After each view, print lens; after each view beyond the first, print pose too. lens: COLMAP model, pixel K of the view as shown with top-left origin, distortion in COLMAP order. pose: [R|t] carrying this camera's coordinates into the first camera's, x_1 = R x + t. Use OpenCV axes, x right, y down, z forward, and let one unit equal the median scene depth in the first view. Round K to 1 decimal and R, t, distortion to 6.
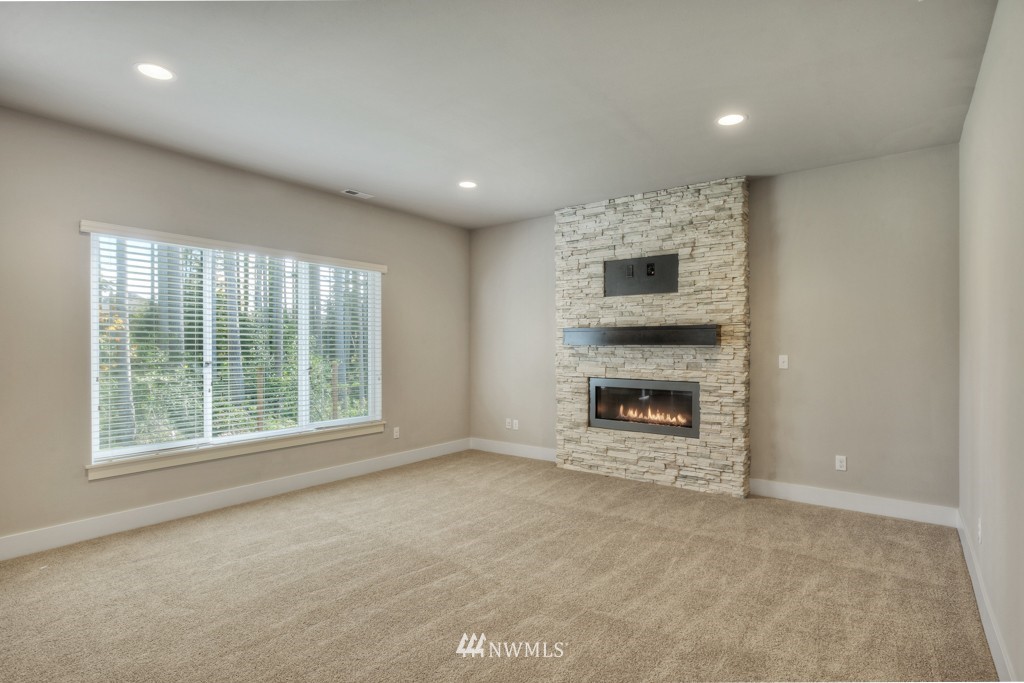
lens RADIAL K [[530.4, 0, 510.7], [0, 530.4, 345.5], [0, 0, 1]] dist [-0.003251, -0.000094]
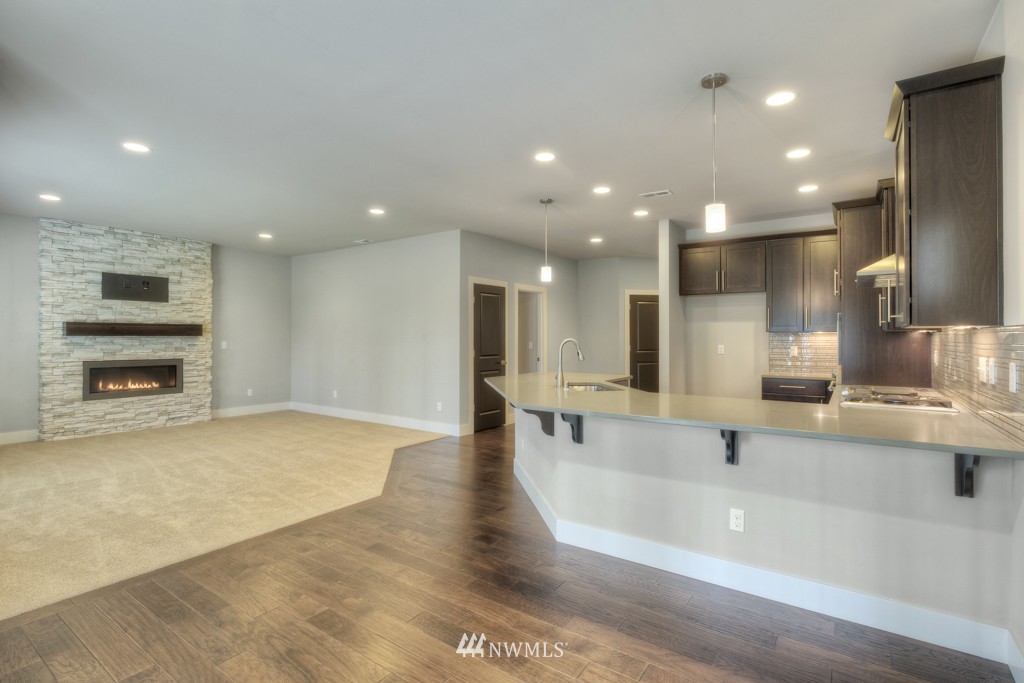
lens RADIAL K [[496.6, 0, 509.9], [0, 496.6, 338.7], [0, 0, 1]] dist [0.000474, -0.000021]
pose [[-0.033672, -0.001849, 0.999431, -1.165709], [-0.000903, 0.999998, 0.001820, 0.003397], [-0.999433, -0.000841, -0.033674, 0.033710]]
